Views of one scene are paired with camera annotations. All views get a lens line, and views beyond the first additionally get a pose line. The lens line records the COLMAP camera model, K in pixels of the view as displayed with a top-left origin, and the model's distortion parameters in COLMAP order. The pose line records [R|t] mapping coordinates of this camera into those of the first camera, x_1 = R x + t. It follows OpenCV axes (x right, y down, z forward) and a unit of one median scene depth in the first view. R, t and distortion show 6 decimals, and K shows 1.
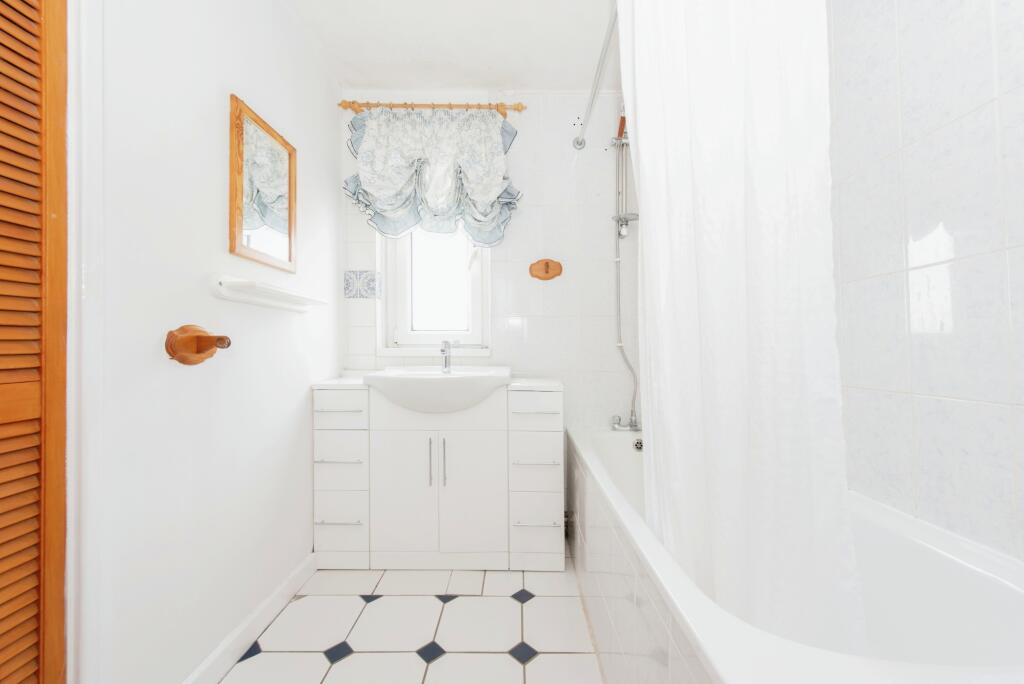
lens RADIAL K [[400.2, 0, 510.4], [0, 400.2, 341.2], [0, 0, 1]] dist [0.001605, -0.000029]
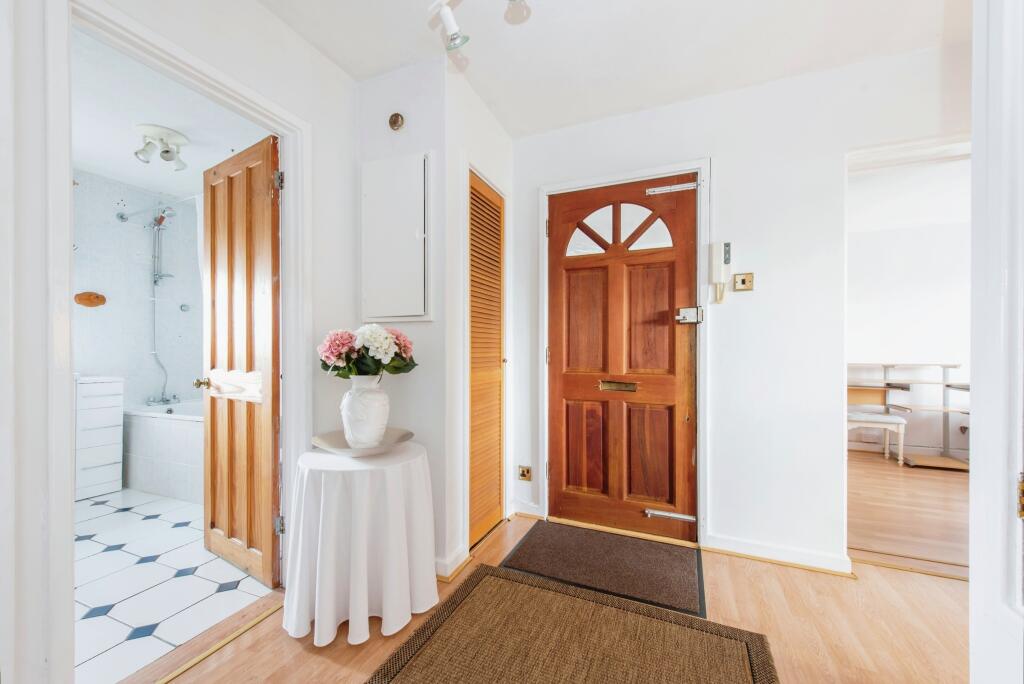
lens RADIAL K [[400.2, 0, 511.3], [0, 400.2, 347.6], [0, 0, 1]] dist [0.001605, -0.000029]
pose [[0.361144, 0.014056, 0.932404, -0.719589], [-0.014186, 0.999853, -0.009577, -0.016204], [-0.932402, -0.009769, 0.361291, -0.935419]]
